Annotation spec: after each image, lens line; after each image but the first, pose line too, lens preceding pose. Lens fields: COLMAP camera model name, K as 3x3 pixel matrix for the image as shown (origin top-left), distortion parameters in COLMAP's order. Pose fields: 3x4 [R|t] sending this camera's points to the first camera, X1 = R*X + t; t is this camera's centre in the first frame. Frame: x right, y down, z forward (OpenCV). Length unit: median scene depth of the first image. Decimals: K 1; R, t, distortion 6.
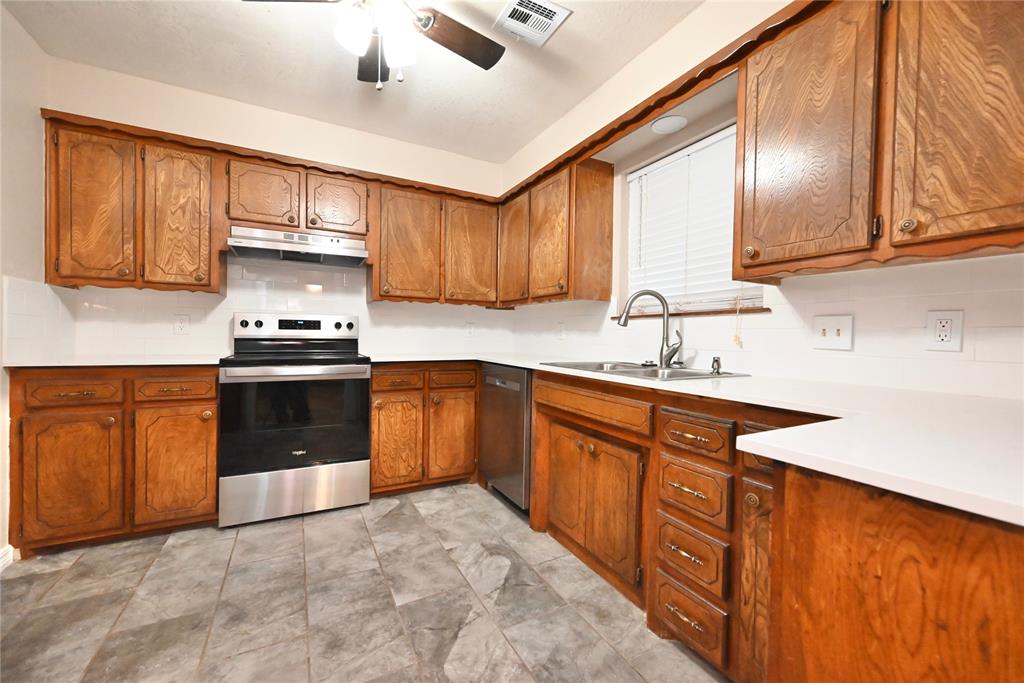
lens RADIAL K [[407.3, 0, 520.9], [0, 407.3, 339.2], [0, 0, 1]] dist [-0.001892, -0.000472]
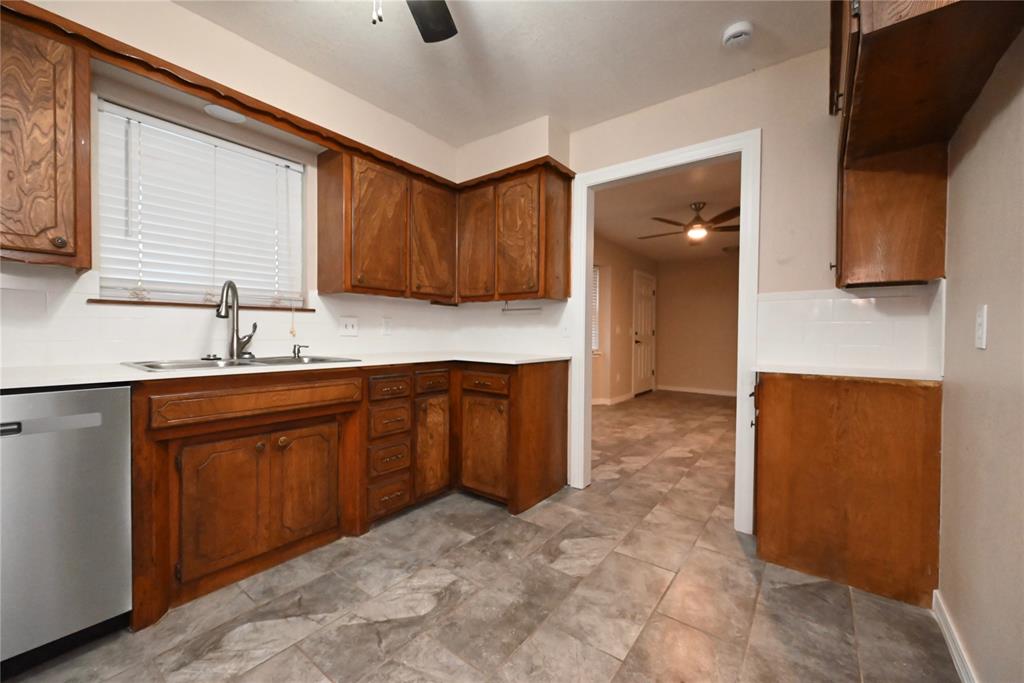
lens RADIAL K [[407.3, 0, 514.2], [0, 407.3, 336.1], [0, 0, 1]] dist [-0.001892, -0.000472]
pose [[-0.410361, -0.028189, 0.911487, -1.400362], [-0.008713, 0.999598, 0.026992, -0.035042], [-0.911882, 0.003135, -0.410441, 1.291268]]
